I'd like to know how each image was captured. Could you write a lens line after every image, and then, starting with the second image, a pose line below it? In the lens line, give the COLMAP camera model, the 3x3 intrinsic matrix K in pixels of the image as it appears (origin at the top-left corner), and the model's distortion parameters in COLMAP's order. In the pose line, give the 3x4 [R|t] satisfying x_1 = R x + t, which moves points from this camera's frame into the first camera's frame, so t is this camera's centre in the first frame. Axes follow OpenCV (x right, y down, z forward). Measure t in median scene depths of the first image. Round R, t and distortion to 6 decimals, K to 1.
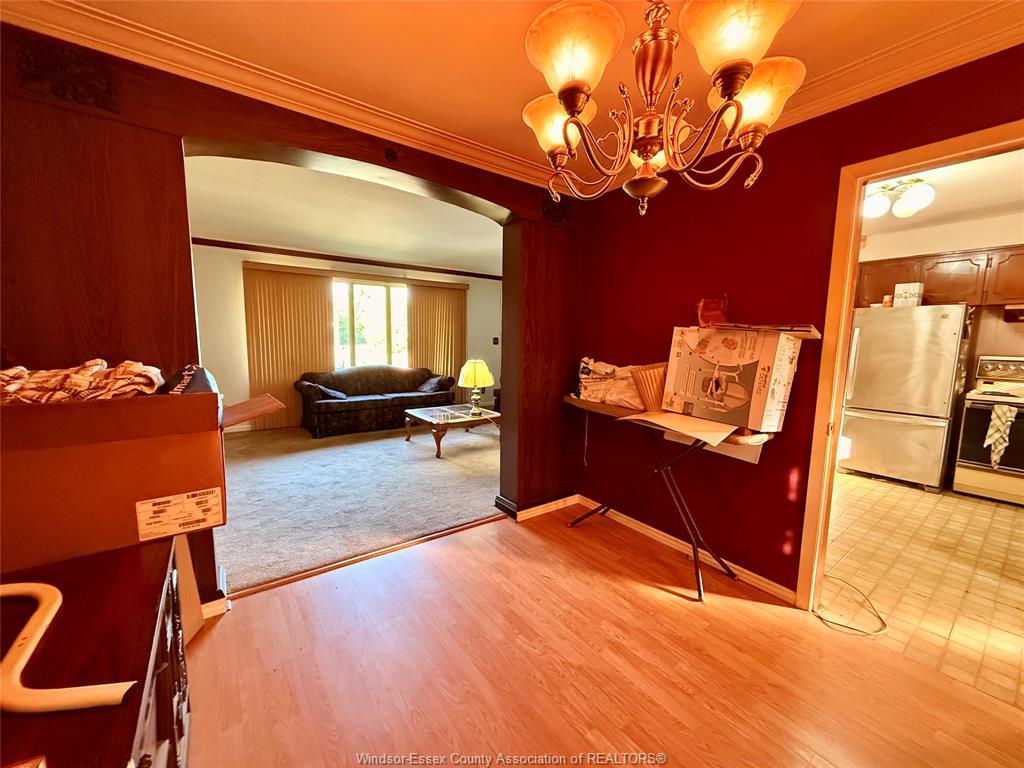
lens RADIAL K [[406.5, 0, 512.0], [0, 406.5, 384.0], [0, 0, 1]] dist [-0.001486, 0.000316]
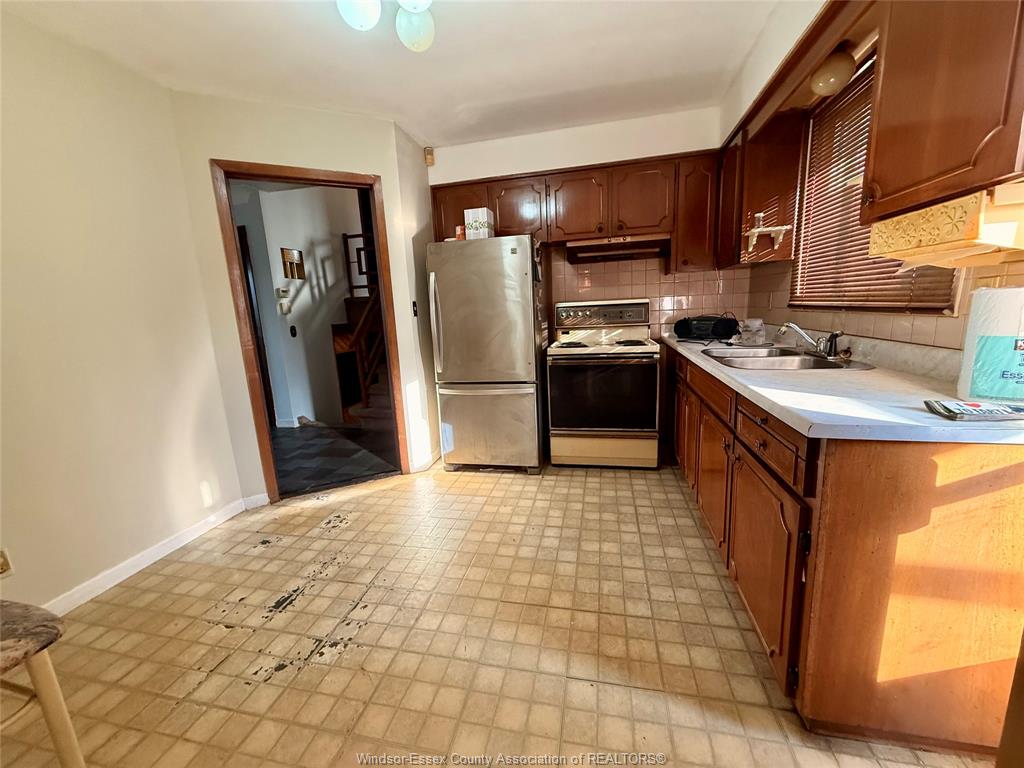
lens RADIAL K [[406.5, 0, 512.0], [0, 406.5, 384.0], [0, 0, 1]] dist [-0.001486, 0.000316]
pose [[0.756694, -0.173356, 0.630367, 0.531753], [0.135891, 0.984850, 0.107718, -0.004100], [-0.639491, 0.004152, 0.768788, 0.410881]]
